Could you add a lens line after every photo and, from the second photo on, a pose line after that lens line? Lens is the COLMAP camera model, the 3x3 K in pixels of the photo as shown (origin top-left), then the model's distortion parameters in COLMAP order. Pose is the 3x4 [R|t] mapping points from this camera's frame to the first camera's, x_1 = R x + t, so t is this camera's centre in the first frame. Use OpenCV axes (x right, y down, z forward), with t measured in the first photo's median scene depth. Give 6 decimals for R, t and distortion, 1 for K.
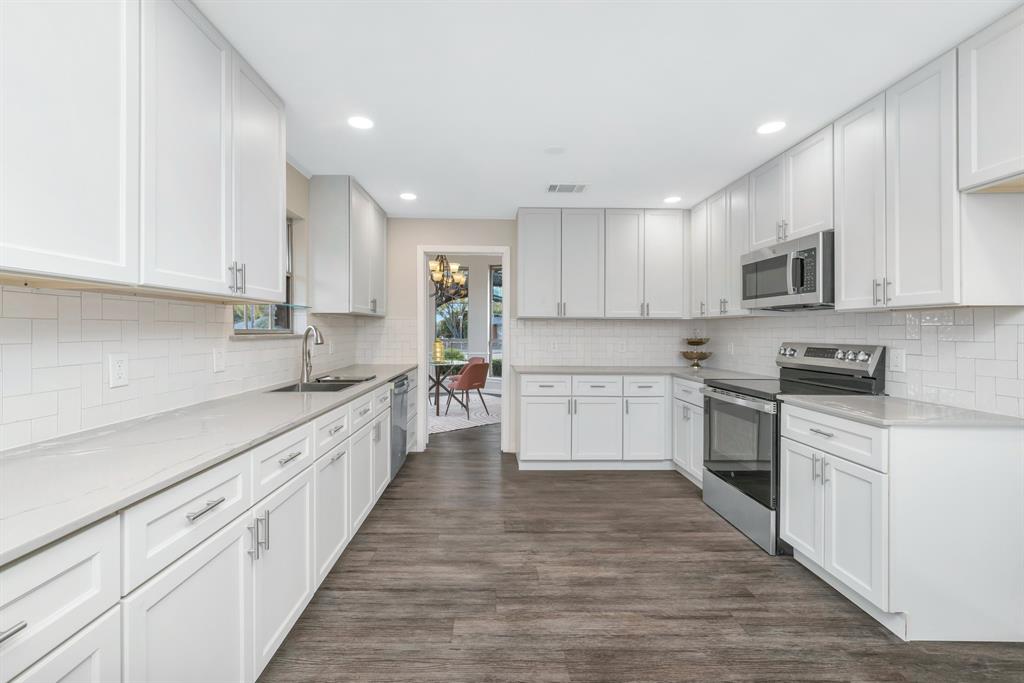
lens RADIAL K [[423.0, 0, 493.3], [0, 423.0, 324.5], [0, 0, 1]] dist [-0.021376, 0.013161]
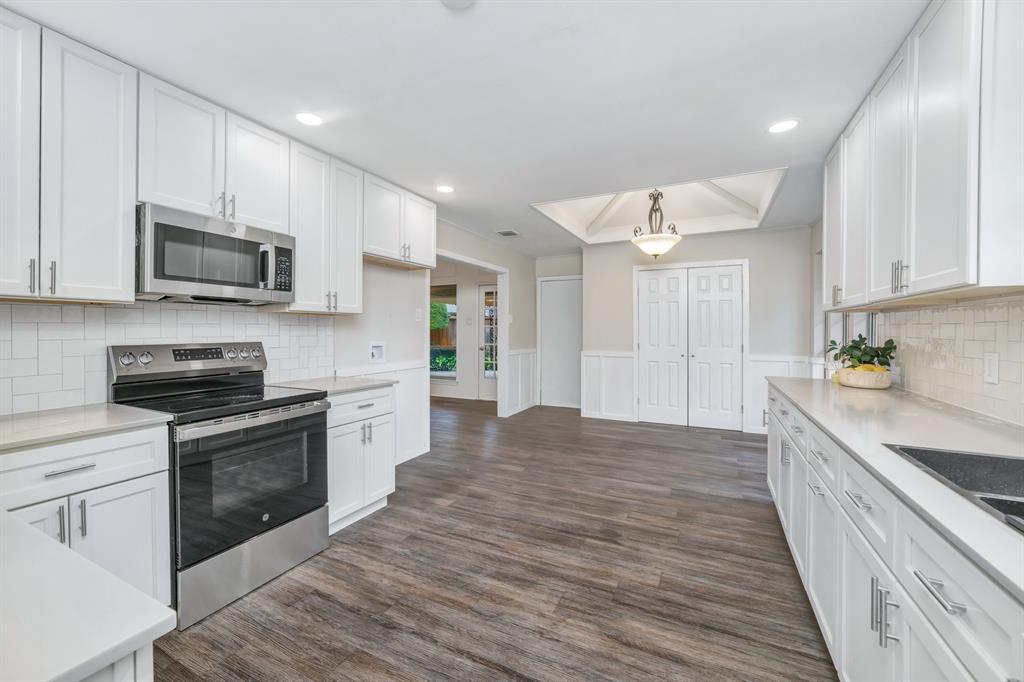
lens RADIAL K [[423.0, 0, 493.3], [0, 423.0, 324.0], [0, 0, 1]] dist [-0.021376, 0.013161]
pose [[-0.887150, 0.000217, 0.461481, -0.195983], [-0.014426, 0.999498, -0.028201, 0.029585], [-0.461256, -0.031676, -0.886702, 1.991722]]
